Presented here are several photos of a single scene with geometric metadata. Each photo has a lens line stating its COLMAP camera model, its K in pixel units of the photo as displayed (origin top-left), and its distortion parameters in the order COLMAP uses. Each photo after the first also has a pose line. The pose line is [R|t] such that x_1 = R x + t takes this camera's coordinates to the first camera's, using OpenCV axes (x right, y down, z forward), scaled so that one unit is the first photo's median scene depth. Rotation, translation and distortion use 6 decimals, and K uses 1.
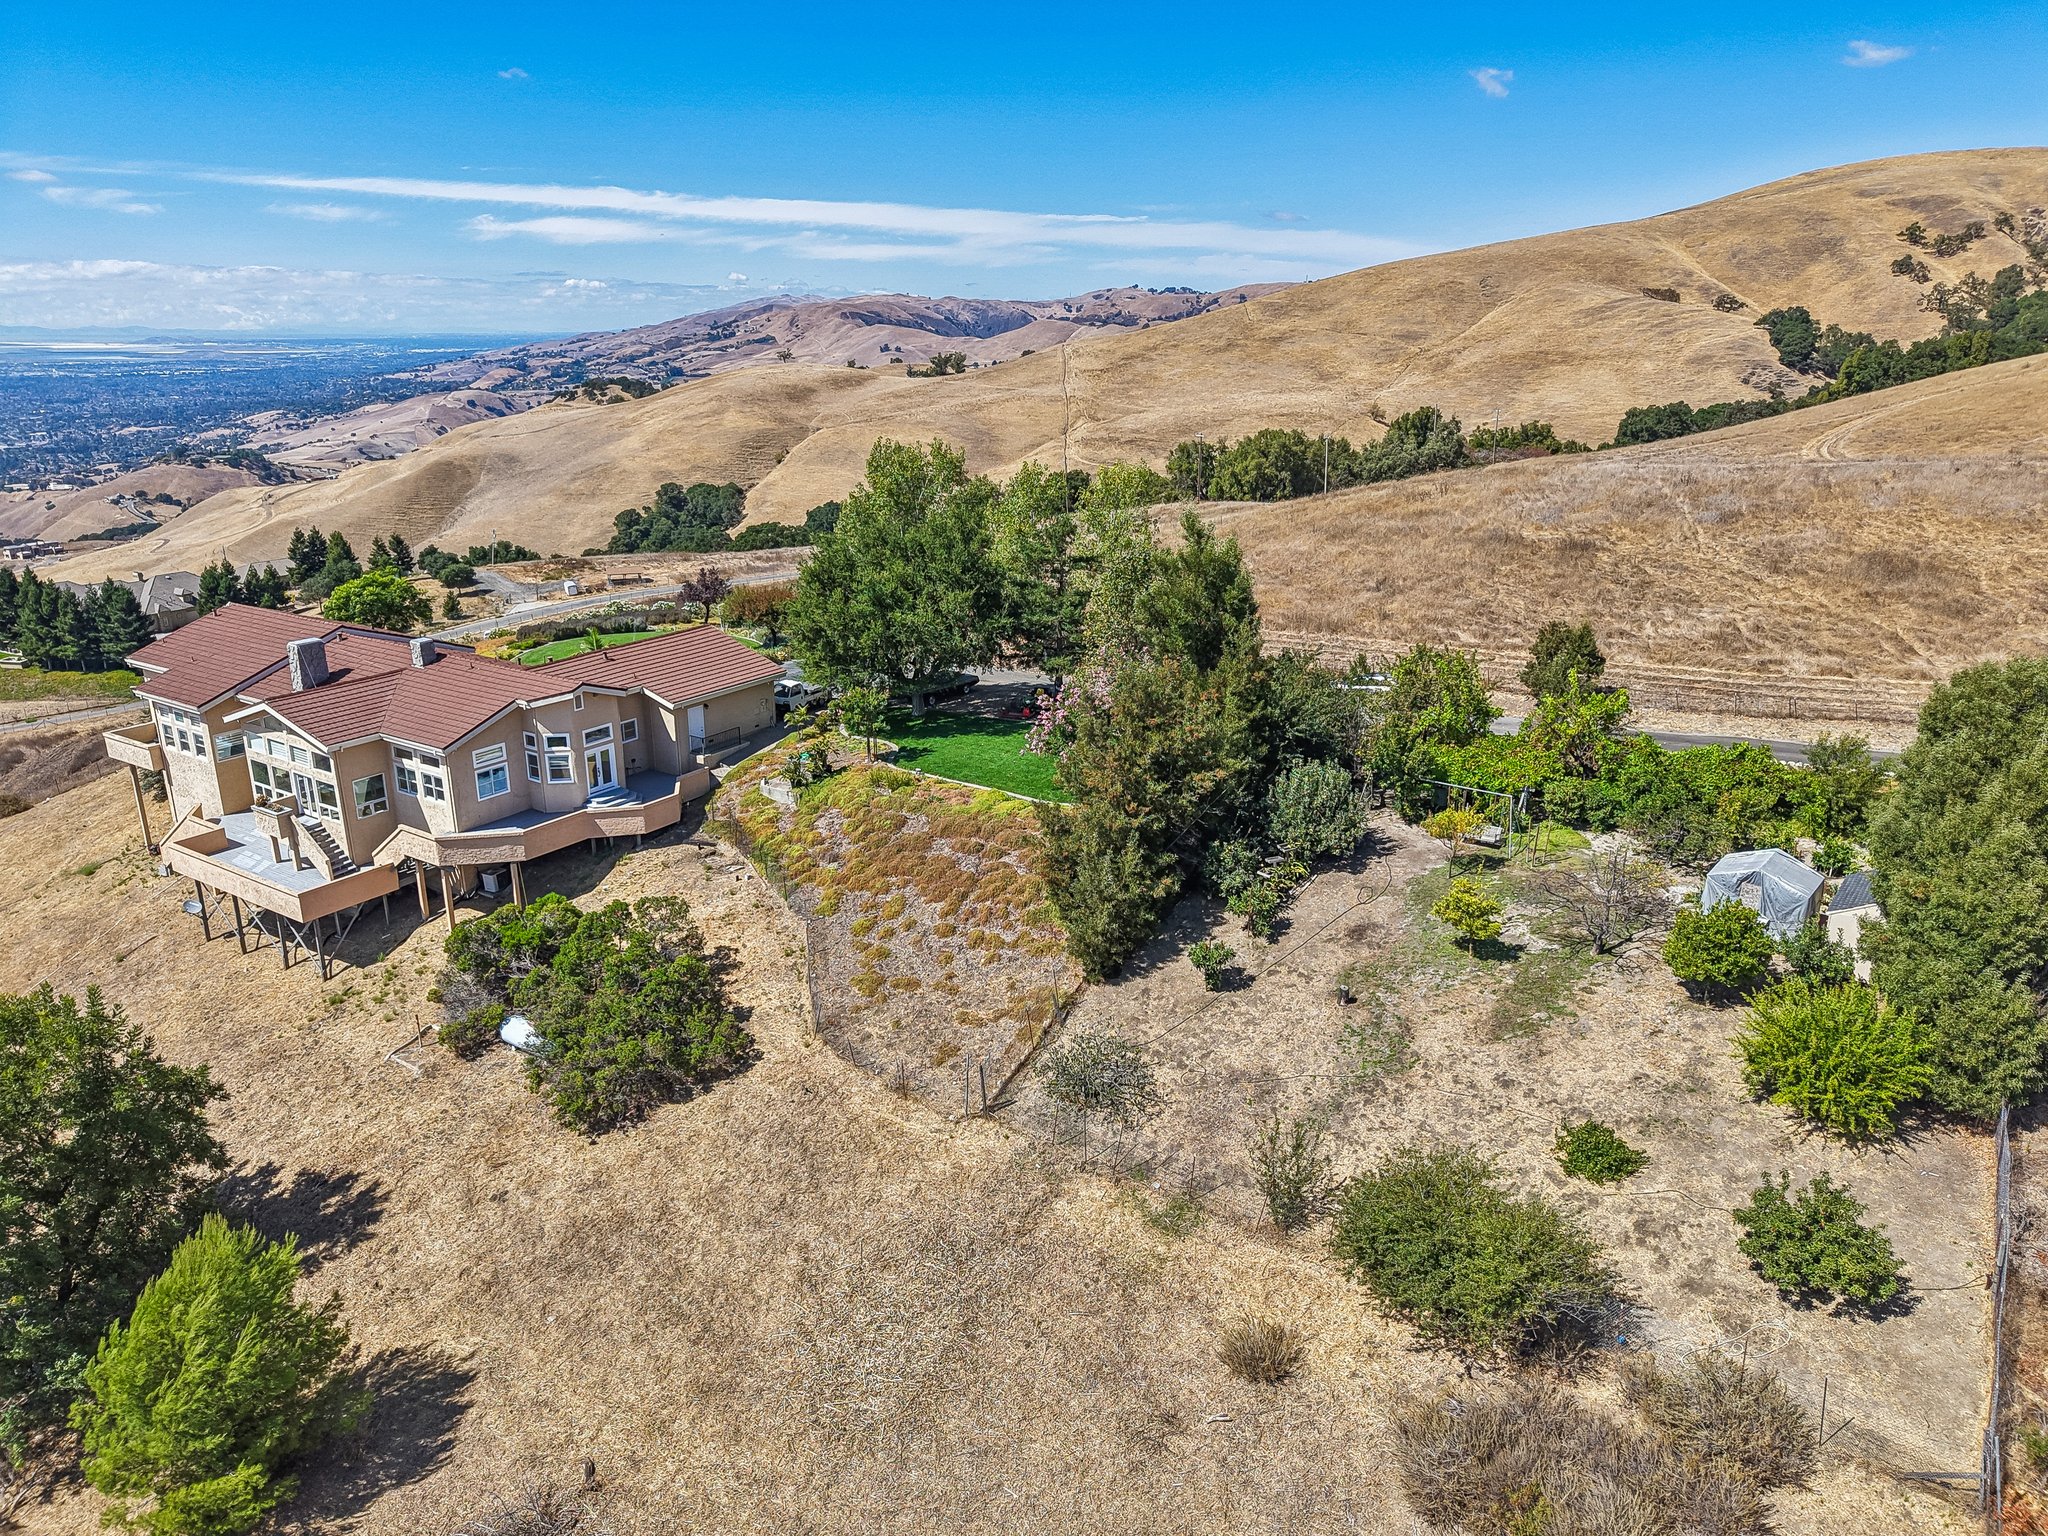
lens RADIAL K [[1377.4, 0, 1021.6], [0, 1377.4, 772.3], [0, 0, 1]] dist [0.012012, -0.007530]
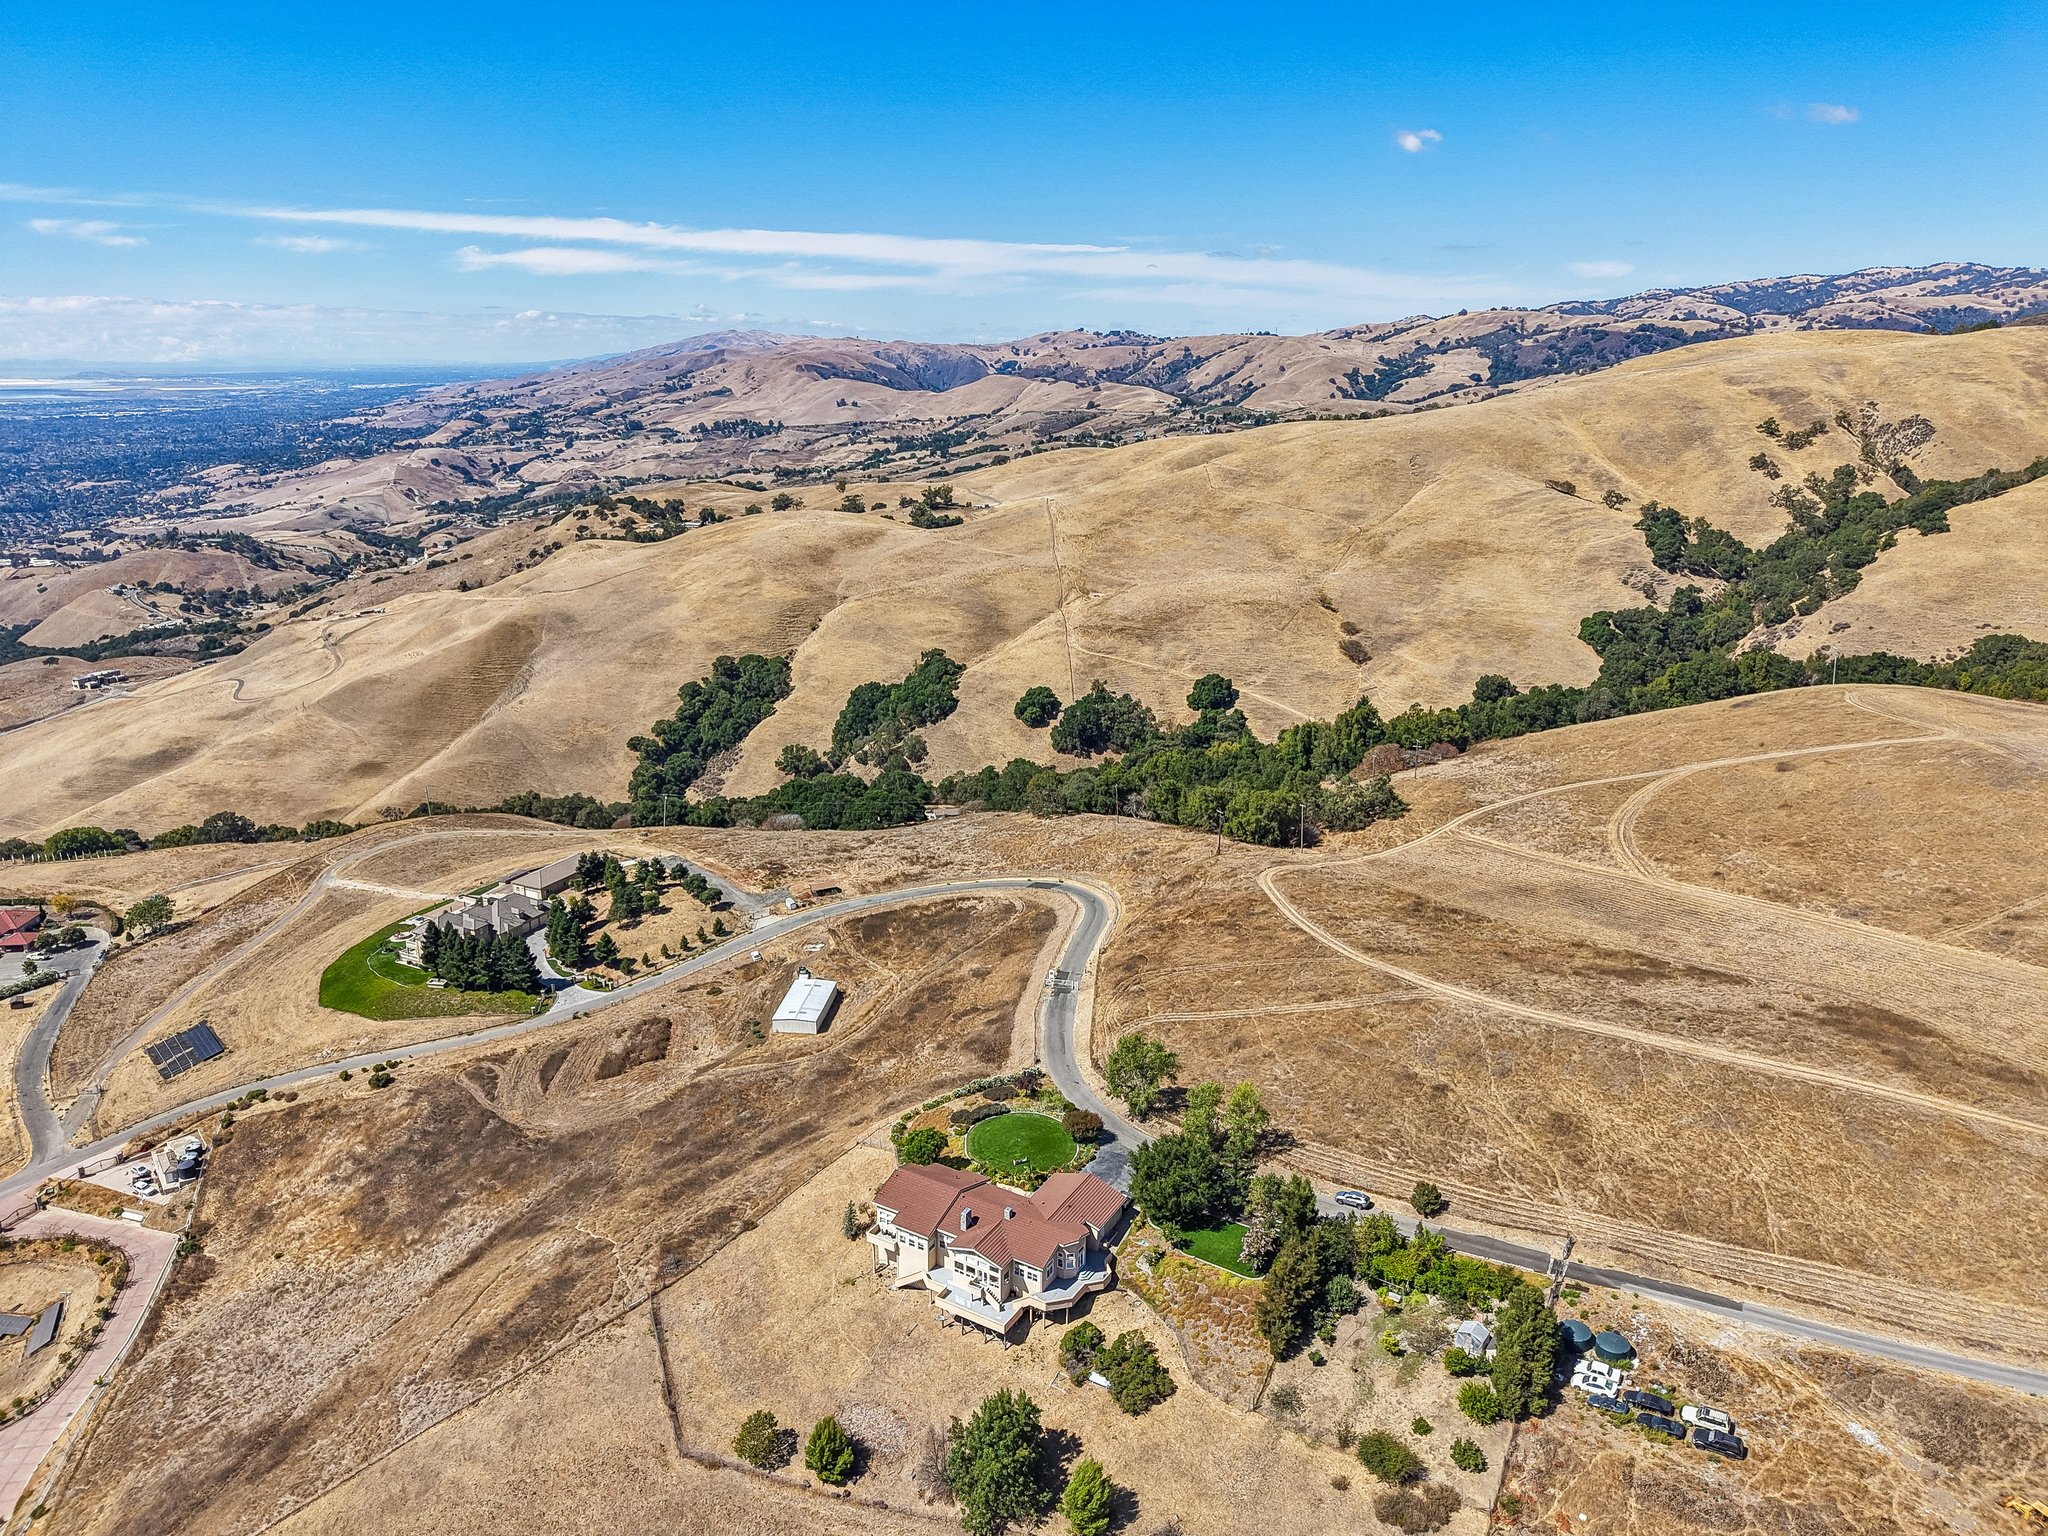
lens RADIAL K [[1377.4, 0, 1021.6], [0, 1377.4, 772.3], [0, 0, 1]] dist [0.012012, -0.007530]
pose [[0.999211, -0.015104, 0.036723, -0.473546], [0.015745, 0.999728, -0.017234, -0.867541], [-0.036452, 0.017799, 0.999177, -1.650978]]
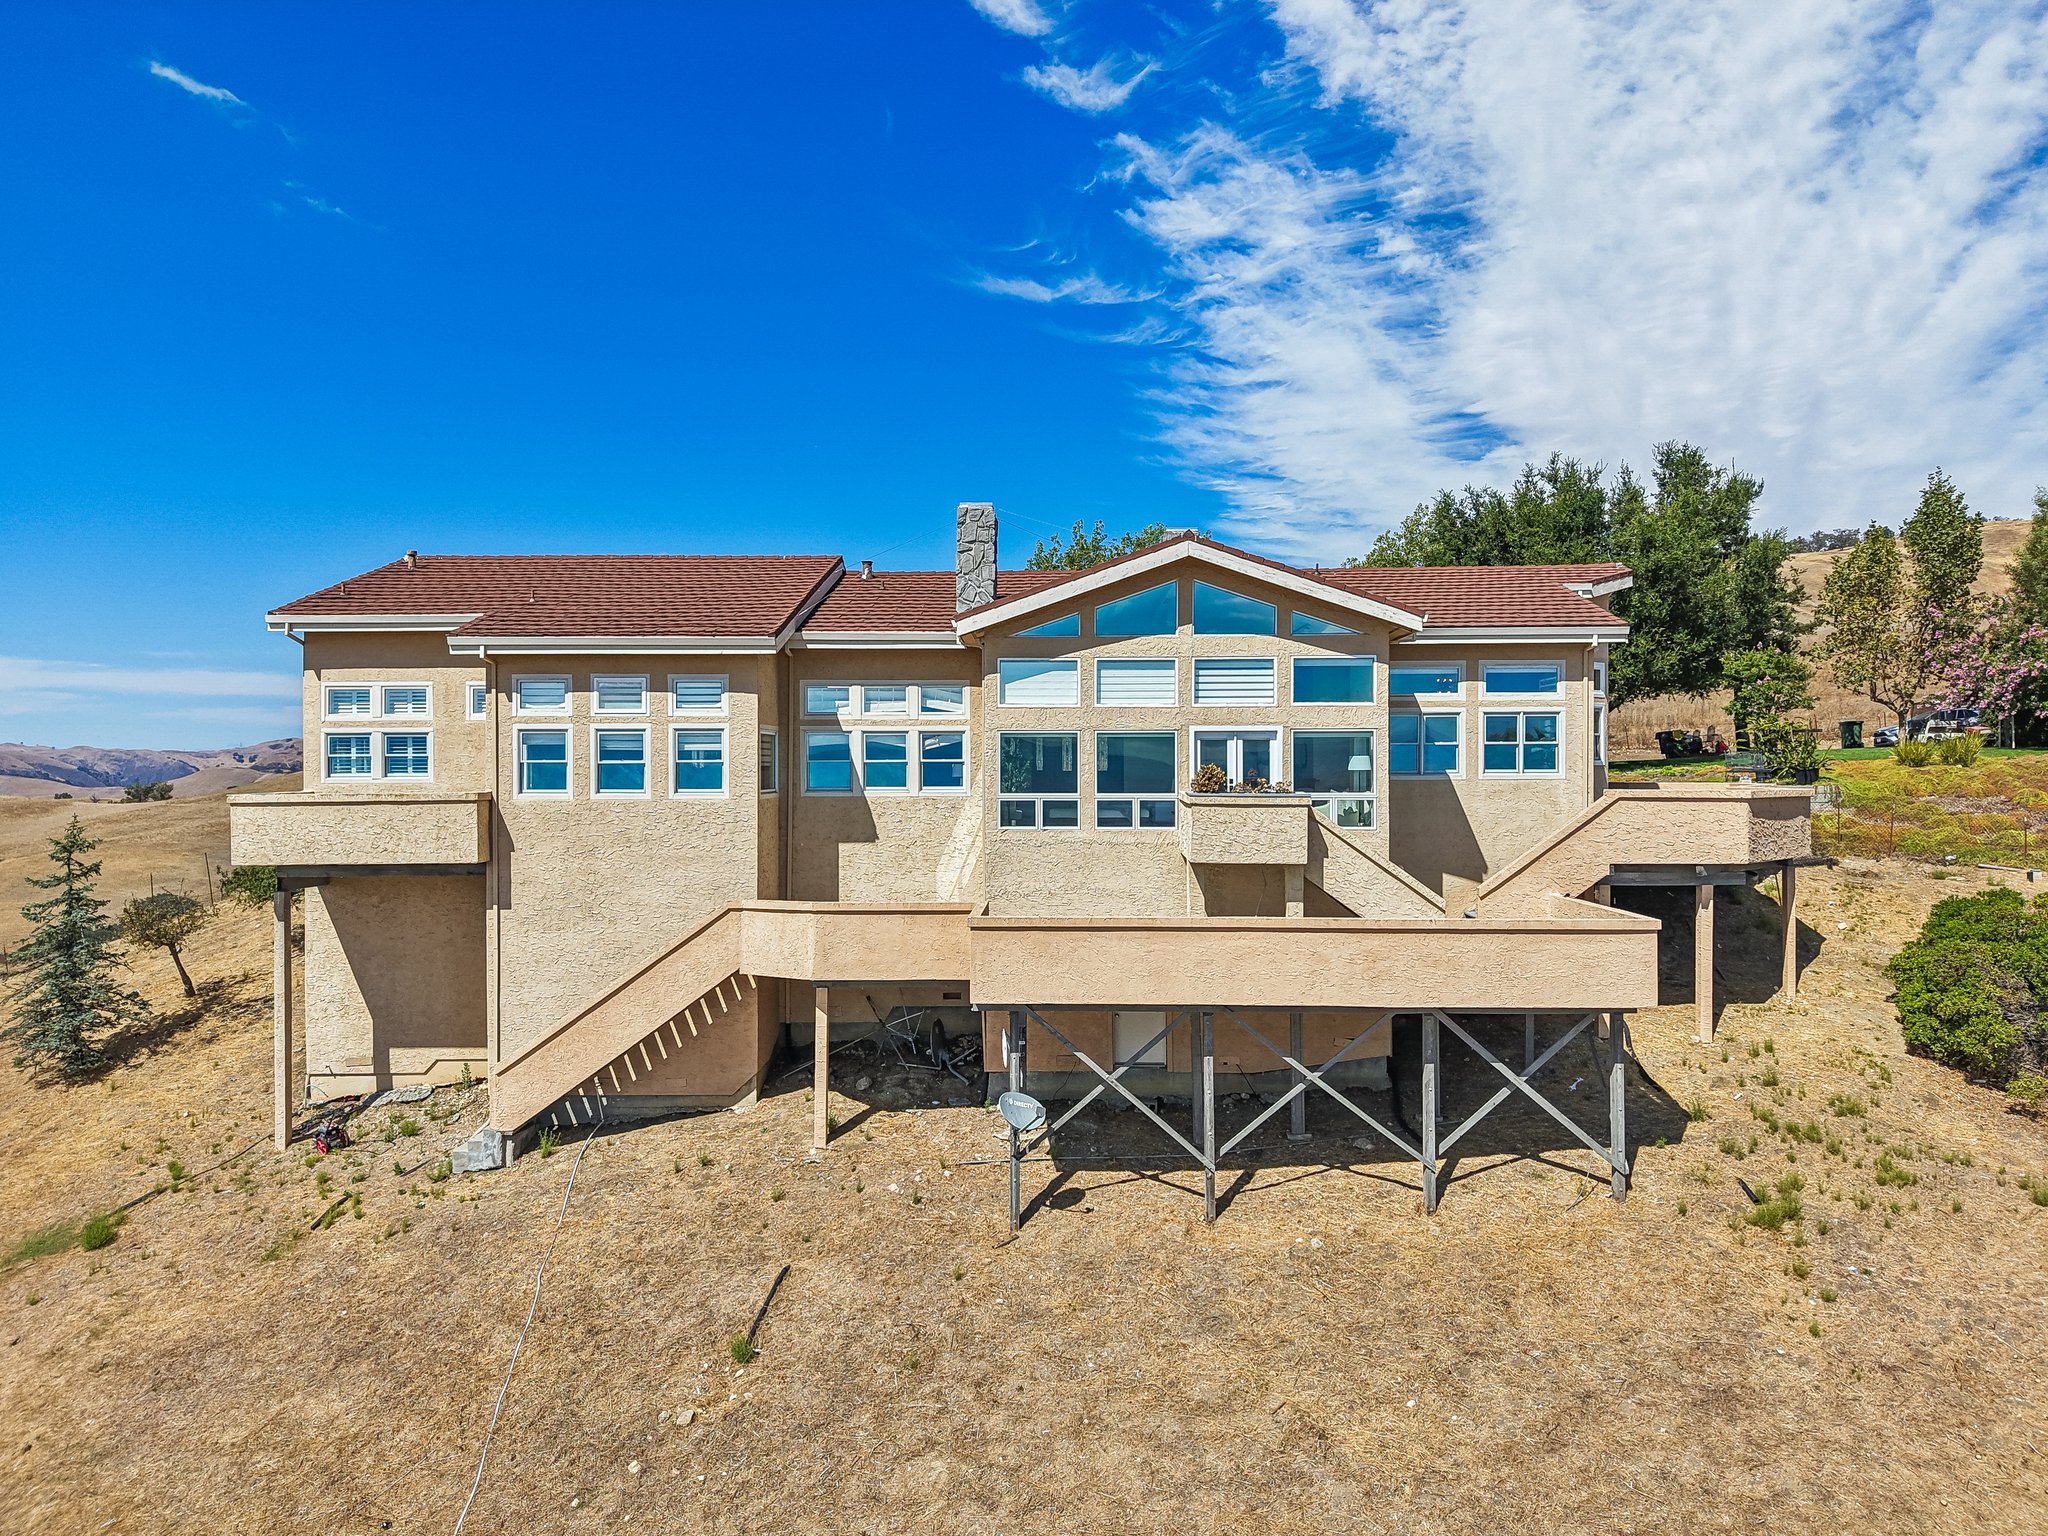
lens RADIAL K [[1399.7, 0, 1012.6], [0, 1399.7, 770.6], [0, 0, 1]] dist [0.022115, -0.008486]
pose [[0.857878, -0.008607, 0.513781, -0.701645], [0.168368, 0.949372, -0.265226, 0.097725], [-0.485487, 0.314035, 0.815895, 0.629539]]
